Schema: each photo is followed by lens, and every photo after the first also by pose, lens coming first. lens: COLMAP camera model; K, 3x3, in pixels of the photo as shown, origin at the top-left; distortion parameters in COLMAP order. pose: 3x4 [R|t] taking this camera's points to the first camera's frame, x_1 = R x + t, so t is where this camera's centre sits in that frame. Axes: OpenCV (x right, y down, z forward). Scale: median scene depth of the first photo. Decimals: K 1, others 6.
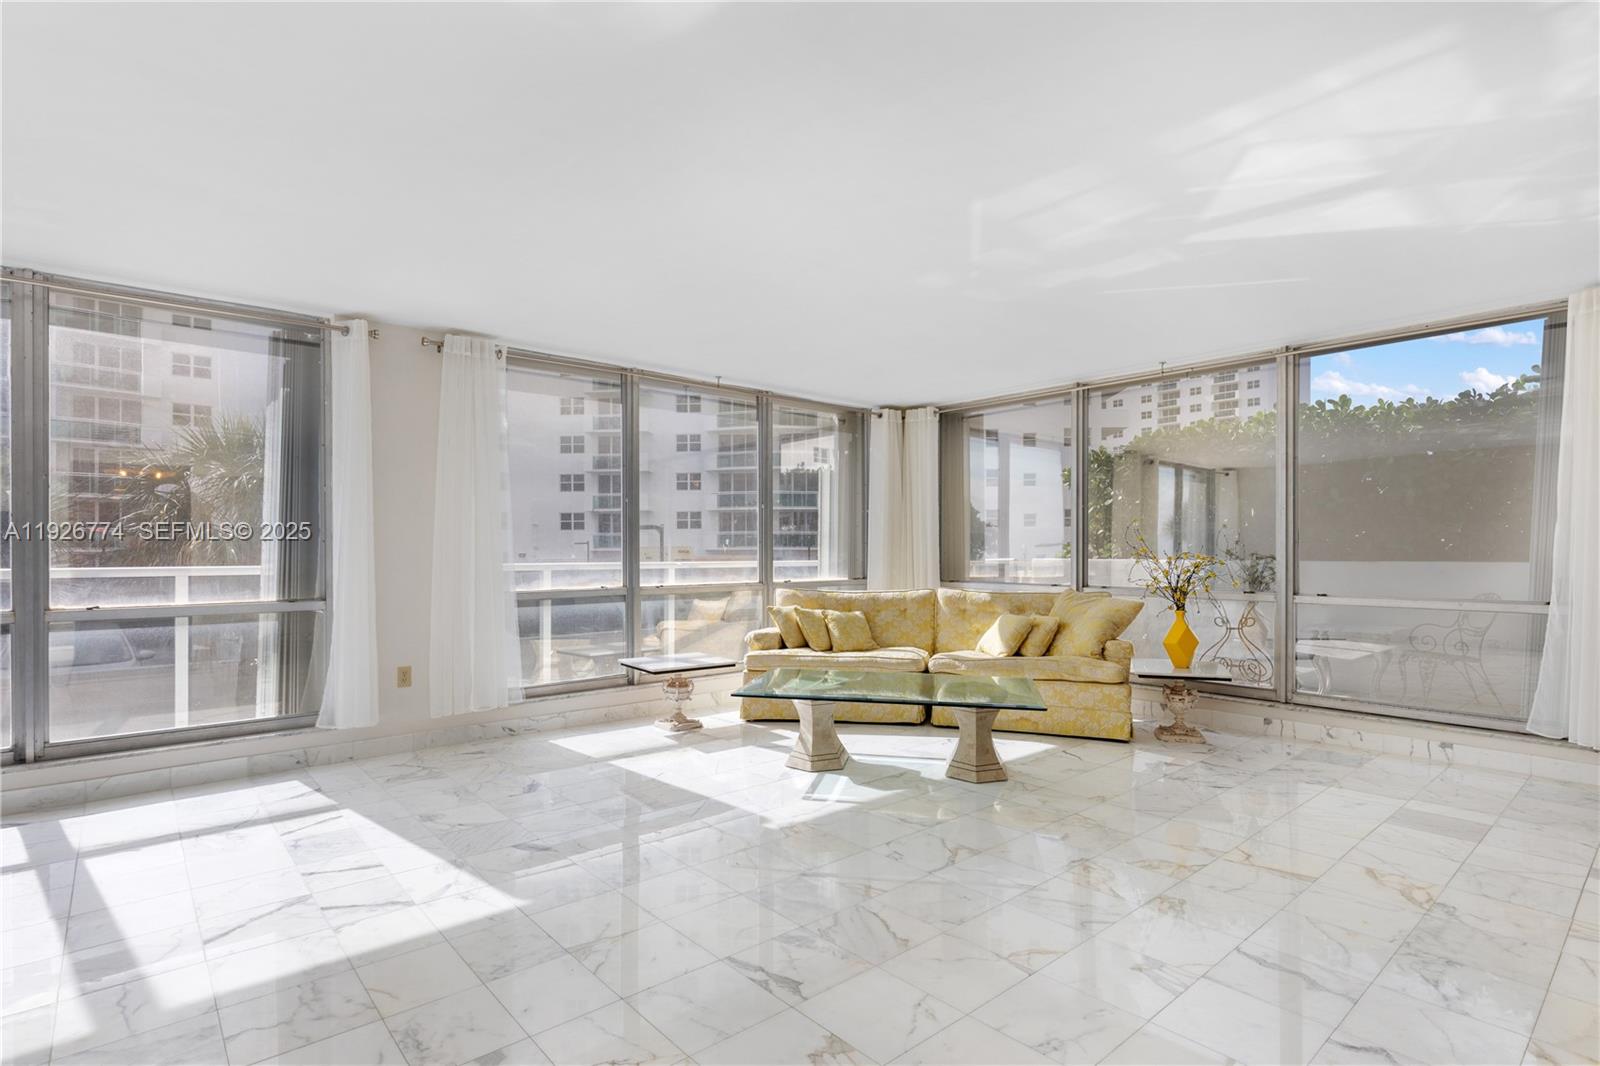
lens RADIAL K [[794.8, 0, 797.5], [0, 794.8, 561.8], [0, 0, 1]] dist [-0.000578, 0.000281]
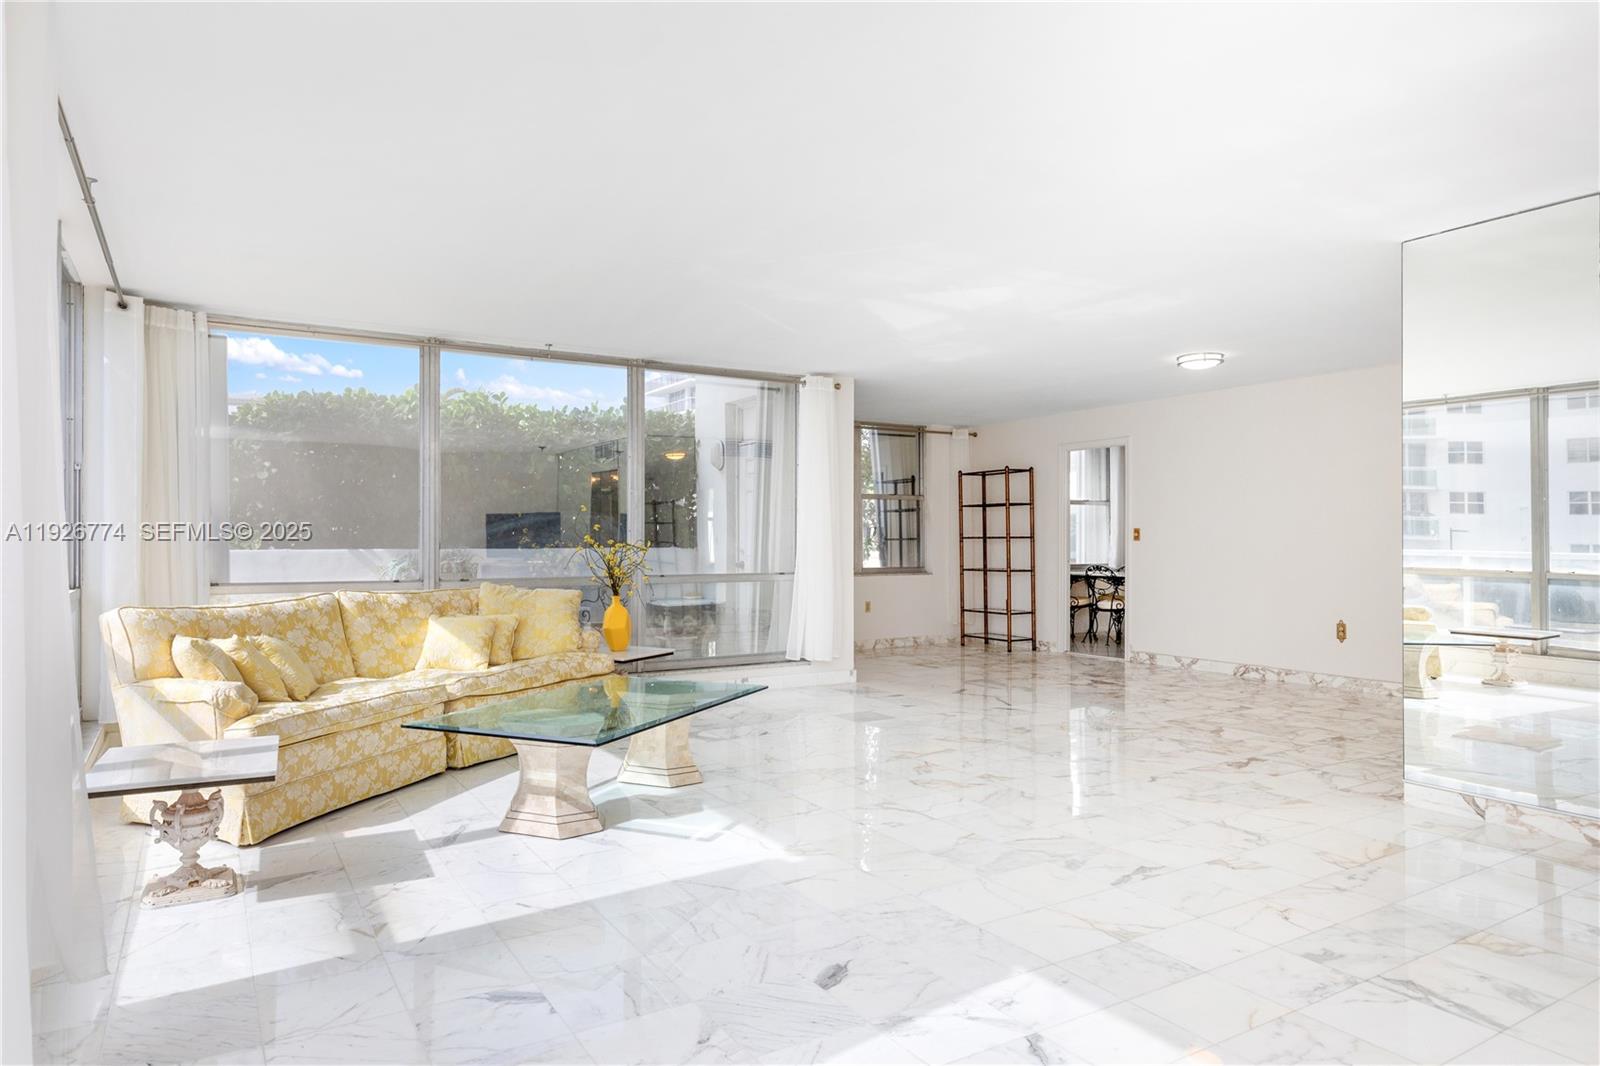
lens RADIAL K [[964.5, 0, 800.0], [0, 964.5, 533.0], [0, 0, 1]] dist [0.001130, -0.000315]
pose [[0.160182, 0.008158, 0.987054, -0.894589], [0.011597, 0.999881, -0.010146, -0.006396], [-0.987019, 0.013072, 0.160069, 0.695602]]
